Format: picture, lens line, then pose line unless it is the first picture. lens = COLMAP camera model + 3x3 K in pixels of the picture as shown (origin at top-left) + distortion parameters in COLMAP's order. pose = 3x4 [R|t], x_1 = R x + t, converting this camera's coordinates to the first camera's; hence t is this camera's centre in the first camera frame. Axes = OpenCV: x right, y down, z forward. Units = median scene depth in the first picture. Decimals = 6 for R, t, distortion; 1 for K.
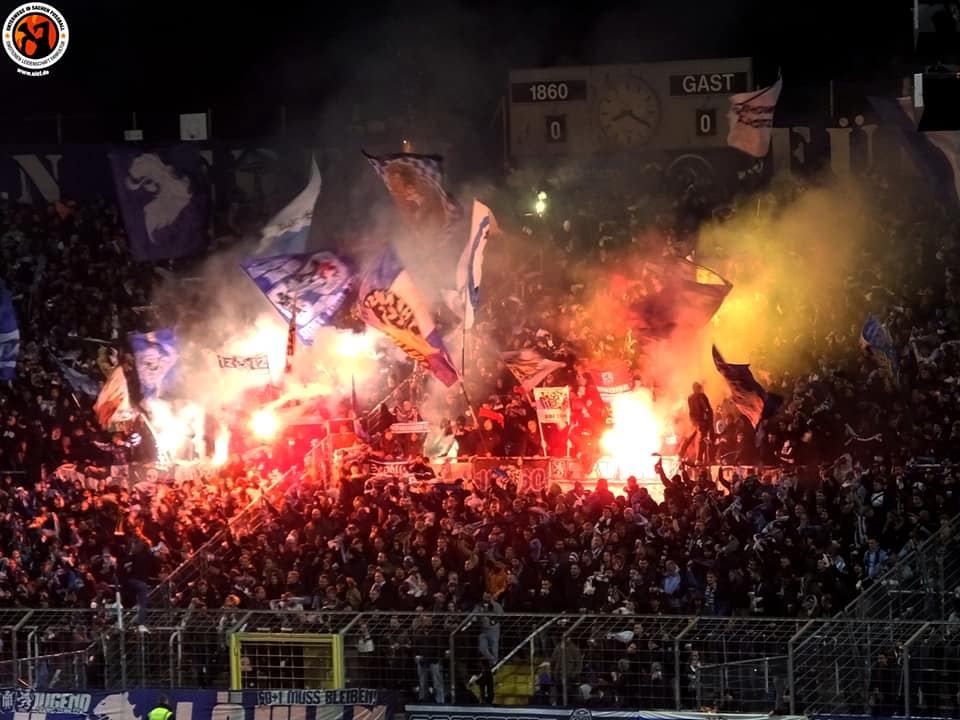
lens RADIAL K [[5428.8, 0, 480.0], [0, 5428.8, 360.0], [0, 0, 1]] dist [0.310852, -10.515722]
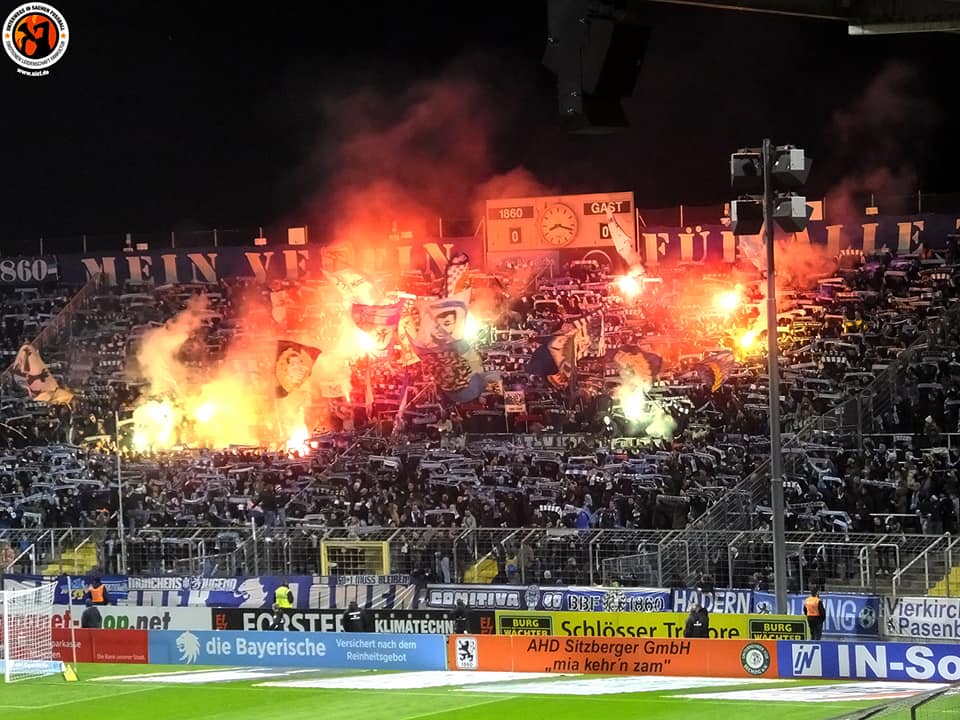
lens RADIAL K [[3746.4, 0, 480.0], [0, 3746.4, 360.0], [0, 0, 1]] dist [0.236639, -1.010203]
pose [[0.999963, -0.007020, 0.004953, -0.002717], [0.007008, 0.999973, 0.002416, -0.007416], [-0.004970, -0.002382, 0.999985, -0.142506]]
